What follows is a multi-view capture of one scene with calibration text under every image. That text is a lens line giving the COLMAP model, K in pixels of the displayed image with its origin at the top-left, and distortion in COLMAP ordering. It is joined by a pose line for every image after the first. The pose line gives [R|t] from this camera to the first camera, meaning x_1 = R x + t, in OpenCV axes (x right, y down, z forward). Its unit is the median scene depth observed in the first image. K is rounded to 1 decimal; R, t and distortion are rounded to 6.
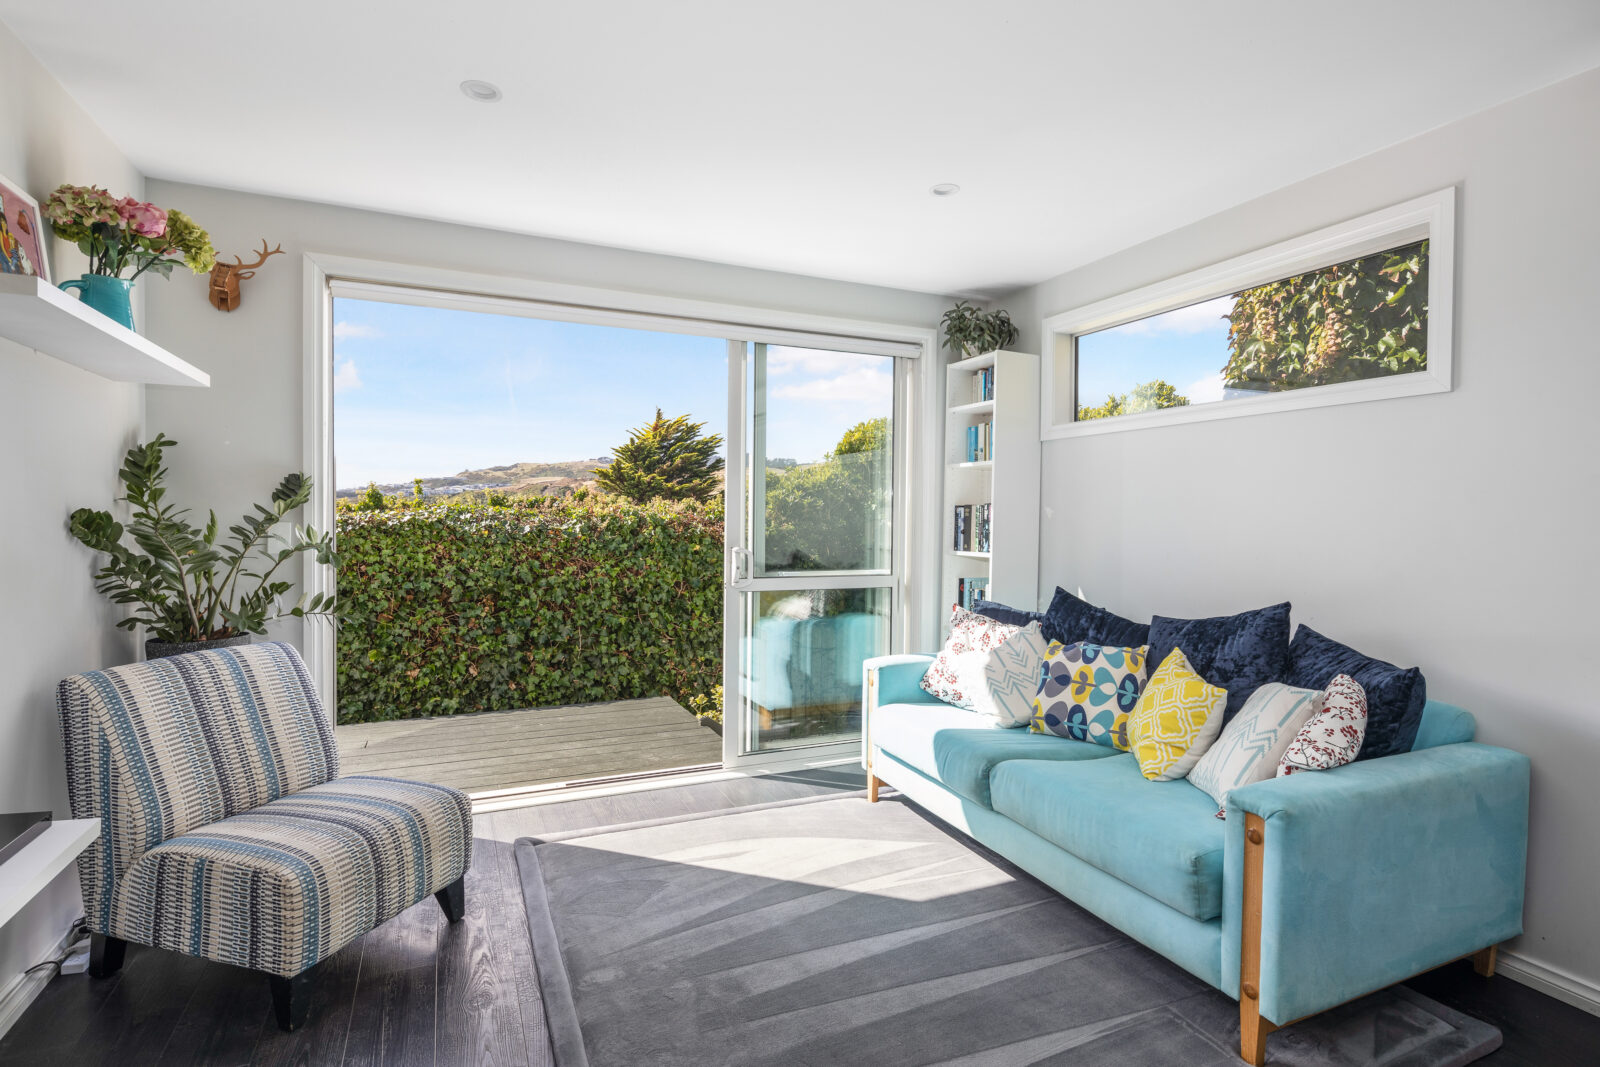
lens RADIAL K [[806.5, 0, 807.3], [0, 806.5, 516.1], [0, 0, 1]] dist [0.002270, -0.004169]
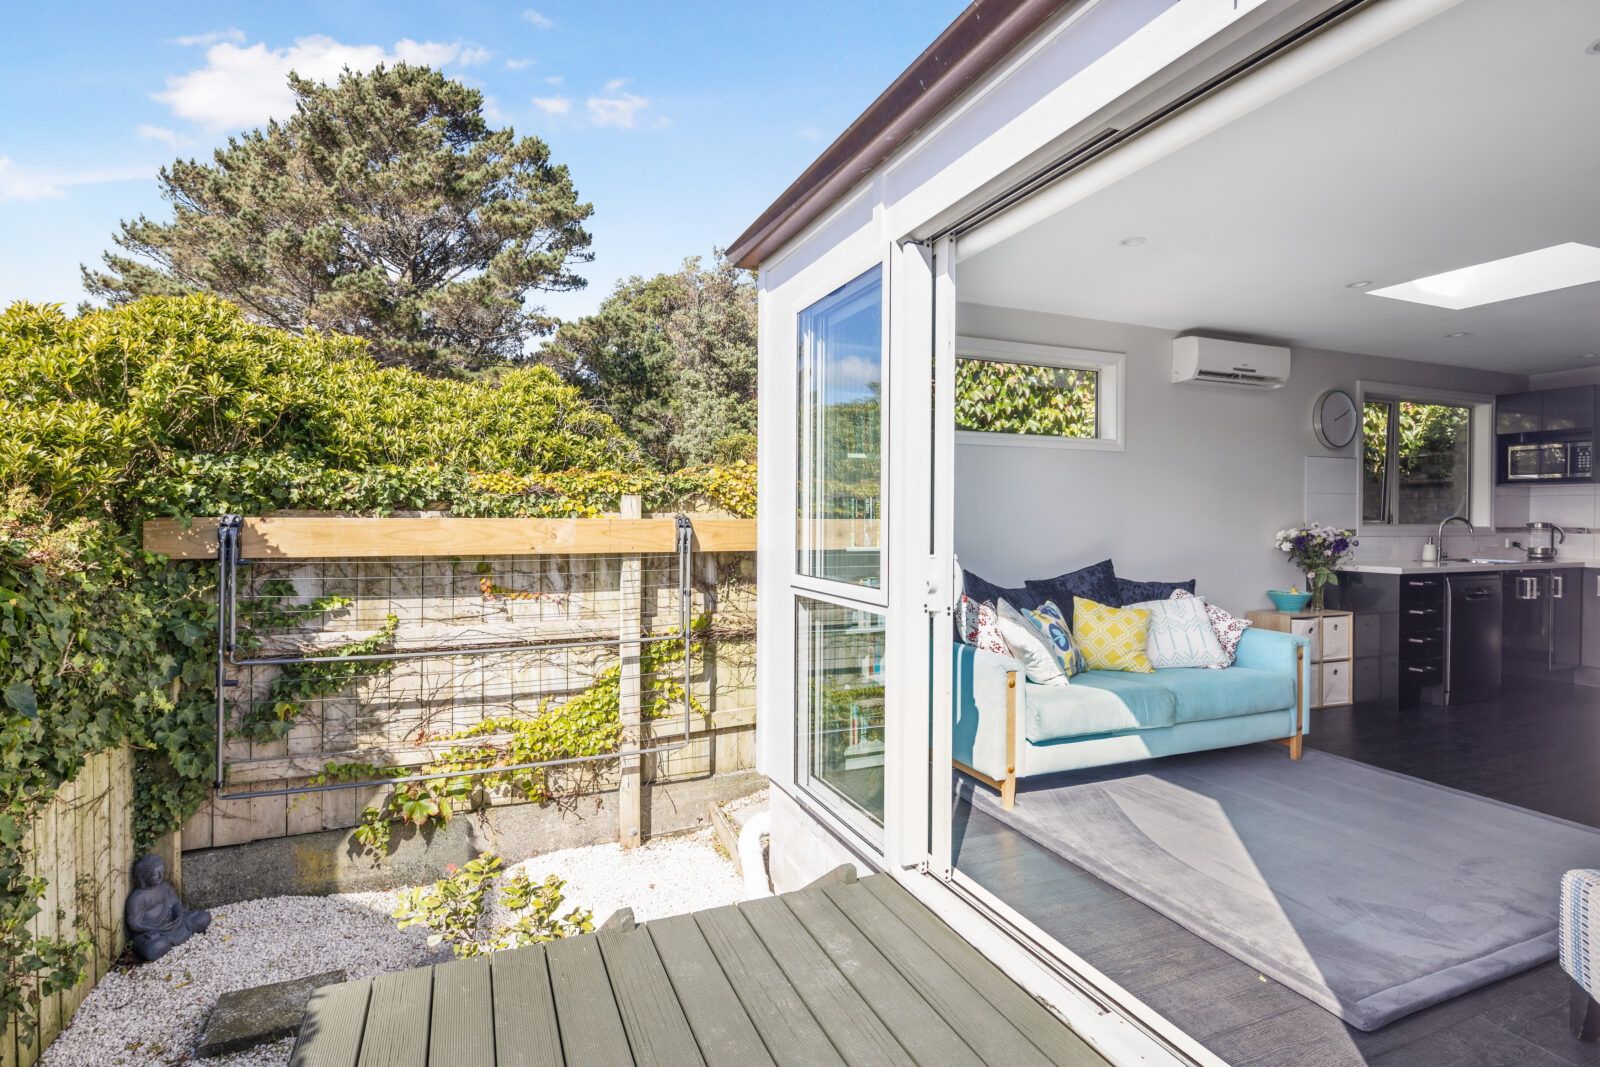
lens RADIAL K [[806.5, 0, 807.3], [0, 806.5, 516.1], [0, 0, 1]] dist [0.002270, -0.004169]
pose [[0.020983, -0.006393, 0.999759, -0.824961], [-0.002626, 0.999976, 0.006450, 0.001708], [-0.999776, -0.002761, 0.020966, 1.135765]]
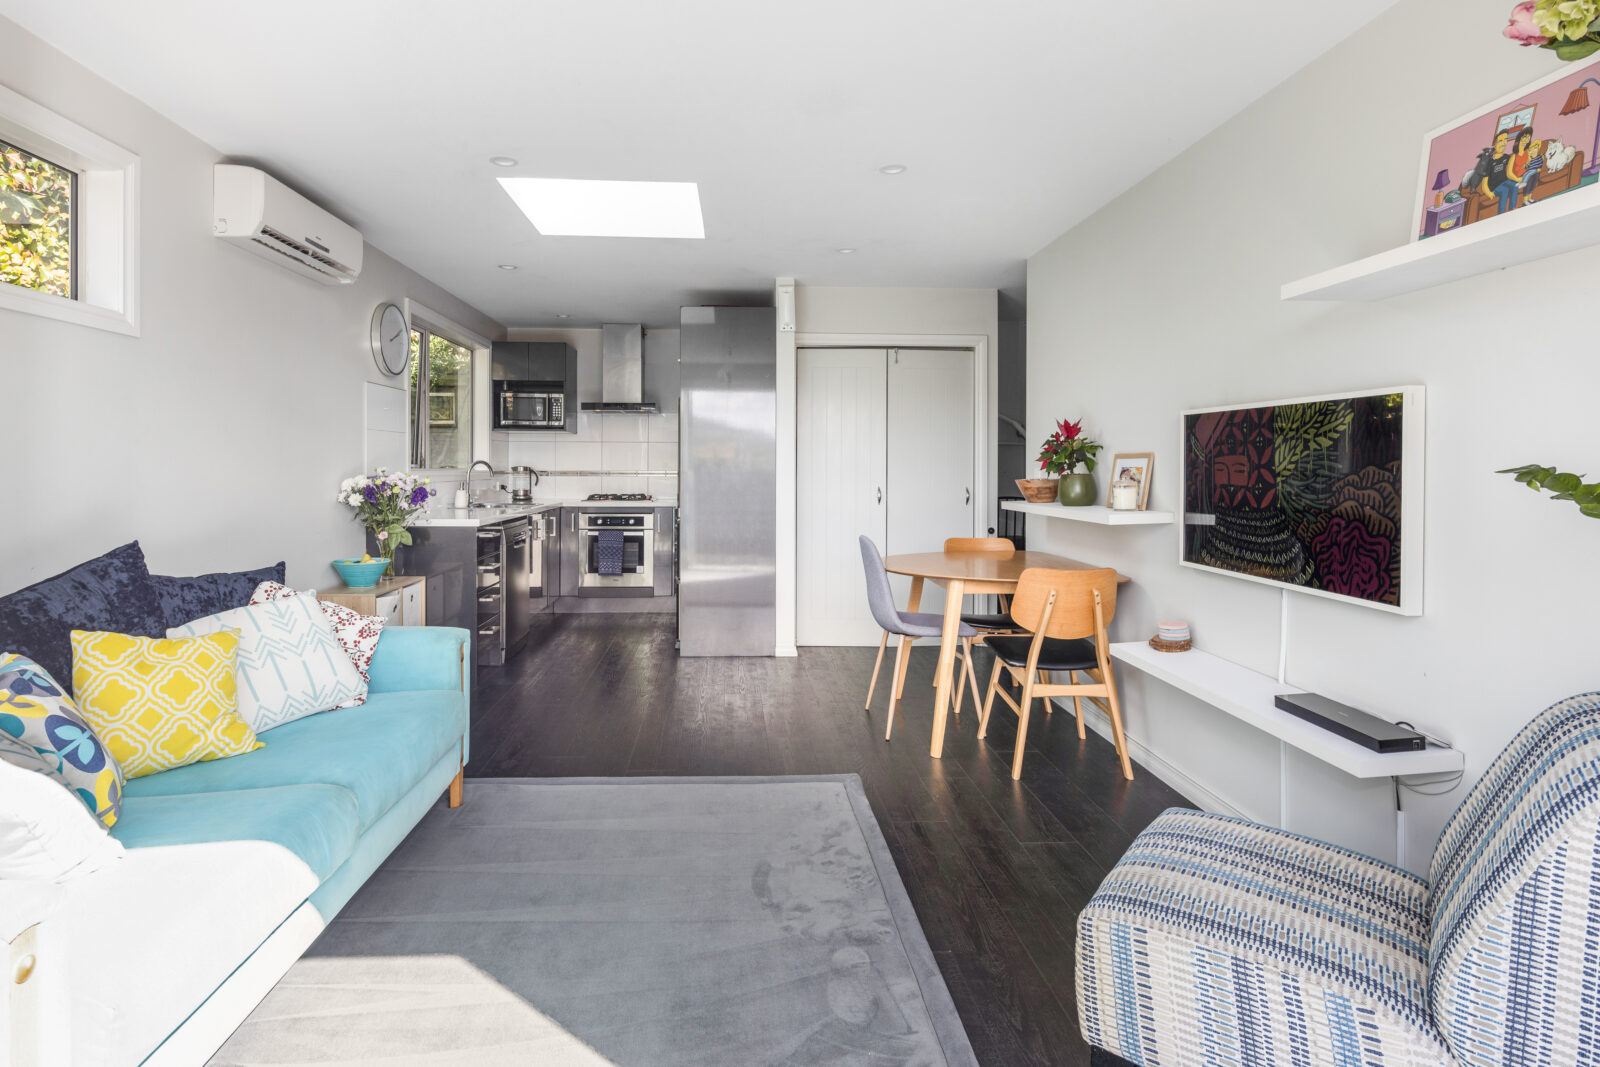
lens RADIAL K [[795.1, 0, 769.4], [0, 795.1, 465.0], [0, 0, 1]] dist [-0.000596, -0.007367]
pose [[-0.931087, -0.014586, 0.364506, -0.275068], [-0.014569, 0.999890, 0.002795, 0.006196], [-0.364506, -0.002709, -0.931197, 1.094197]]
